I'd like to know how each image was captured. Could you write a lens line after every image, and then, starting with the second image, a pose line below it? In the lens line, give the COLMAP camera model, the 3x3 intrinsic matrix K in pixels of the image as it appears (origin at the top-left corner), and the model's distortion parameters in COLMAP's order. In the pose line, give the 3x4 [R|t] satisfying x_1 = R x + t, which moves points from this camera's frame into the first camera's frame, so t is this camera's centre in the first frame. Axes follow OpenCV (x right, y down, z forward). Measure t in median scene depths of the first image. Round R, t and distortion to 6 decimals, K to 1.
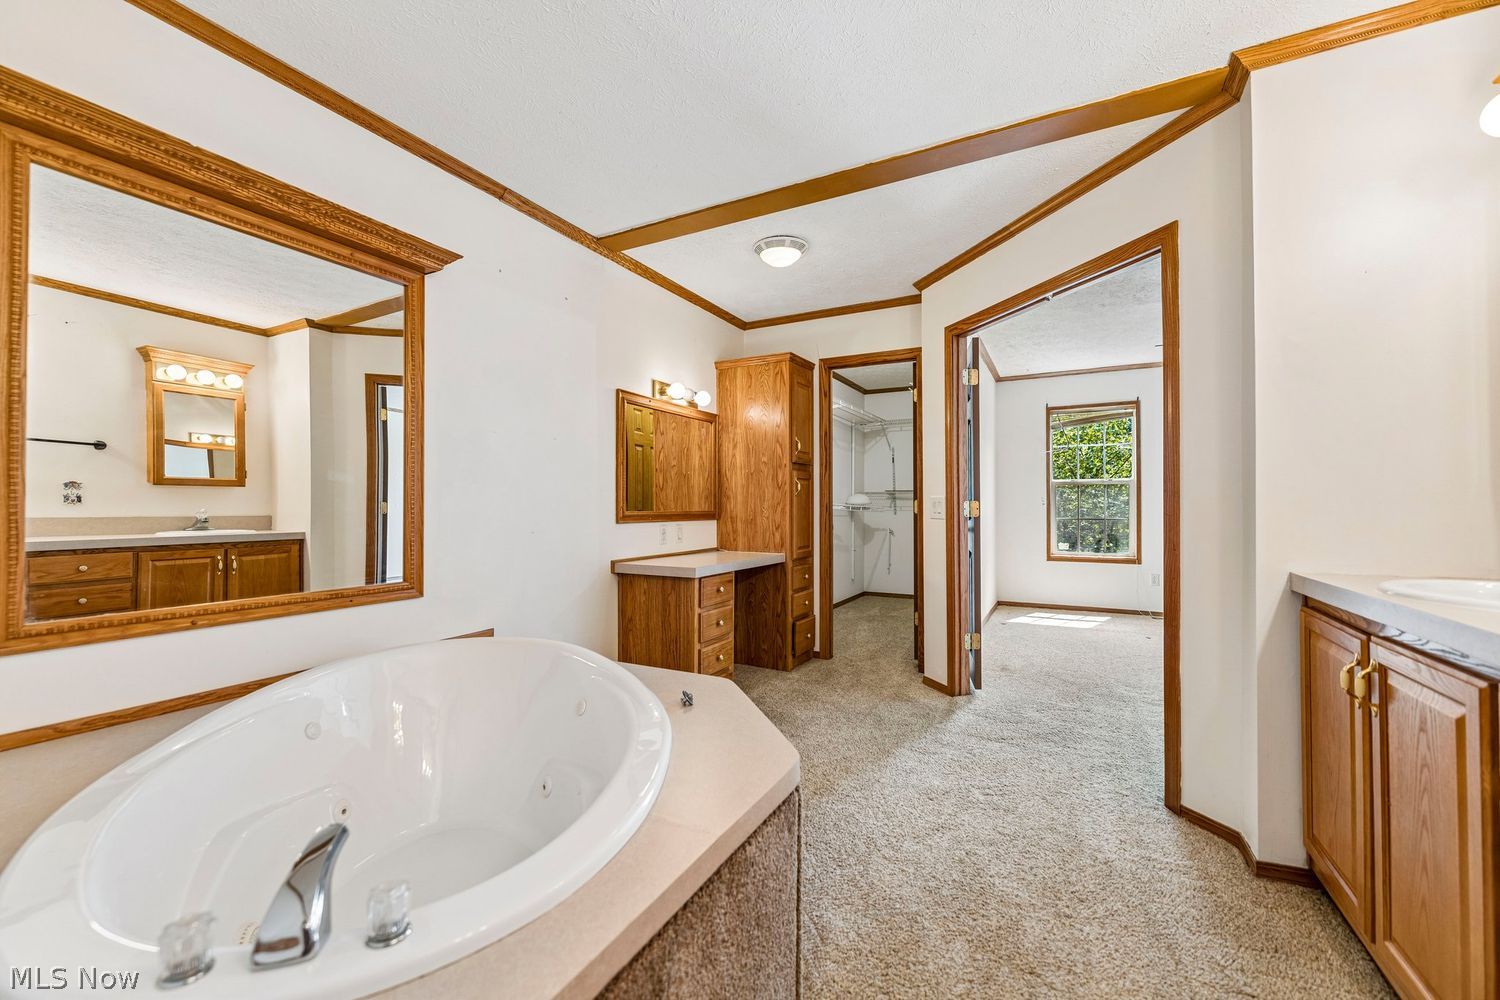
lens RADIAL K [[595.7, 0, 744.5], [0, 595.7, 500.9], [0, 0, 1]] dist [-0.000630, -0.000584]
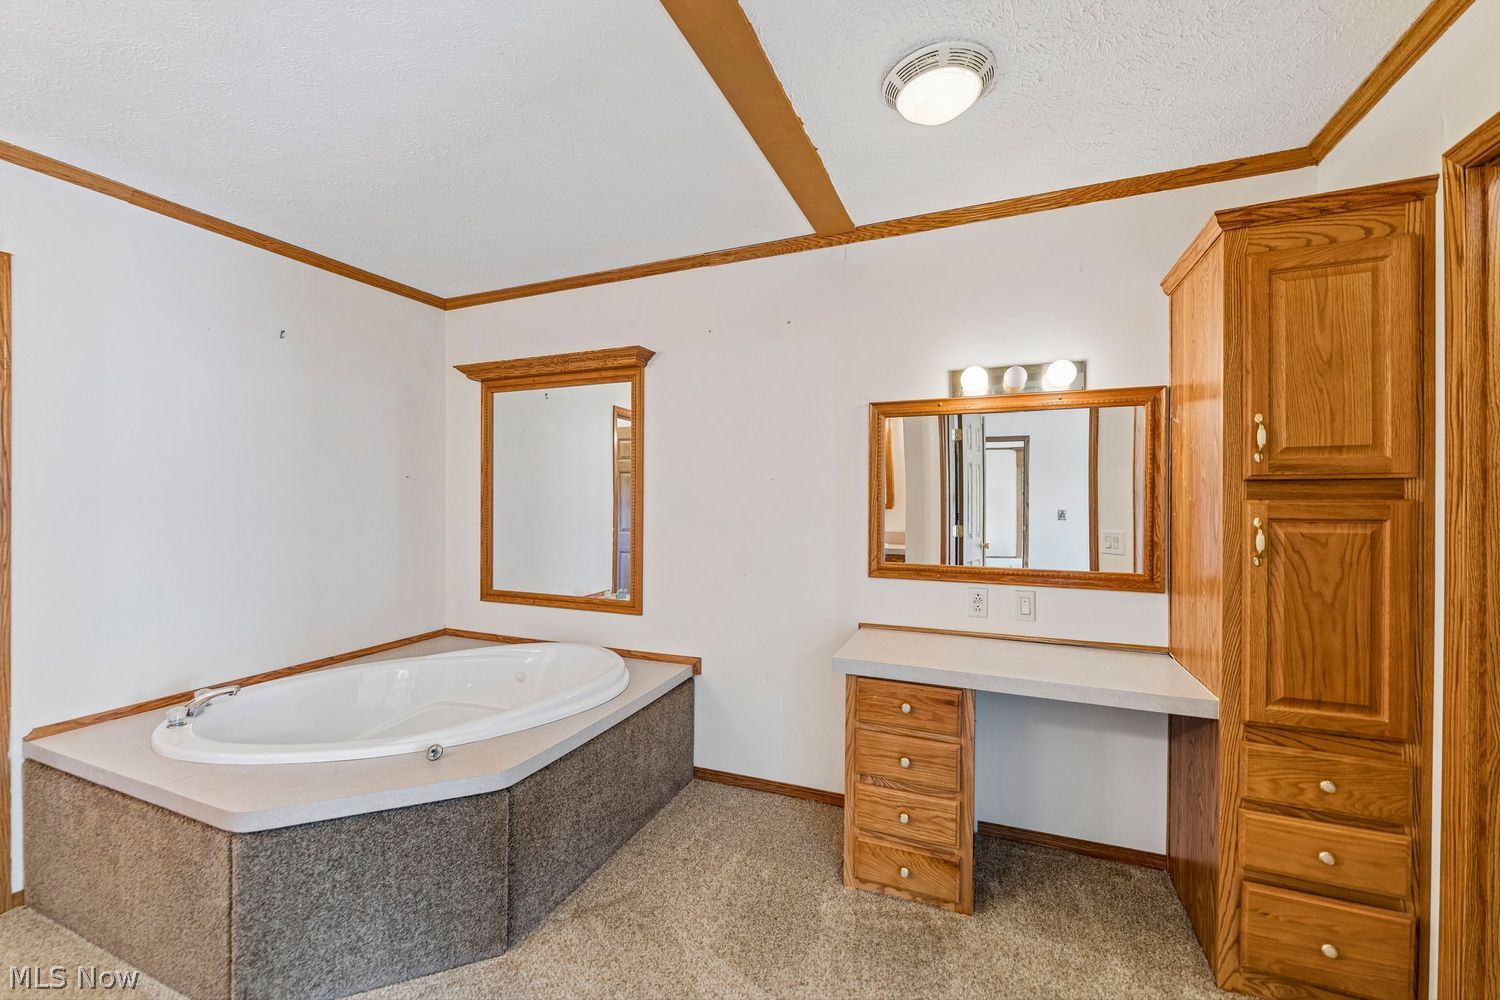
lens RADIAL K [[595.7, 0, 744.5], [0, 595.7, 500.9], [0, 0, 1]] dist [-0.000630, -0.000584]
pose [[0.100247, -0.015568, -0.994841, 0.688094], [-0.002103, 0.999872, -0.015858, -0.061510], [0.994960, 0.003682, 0.100201, 0.973657]]
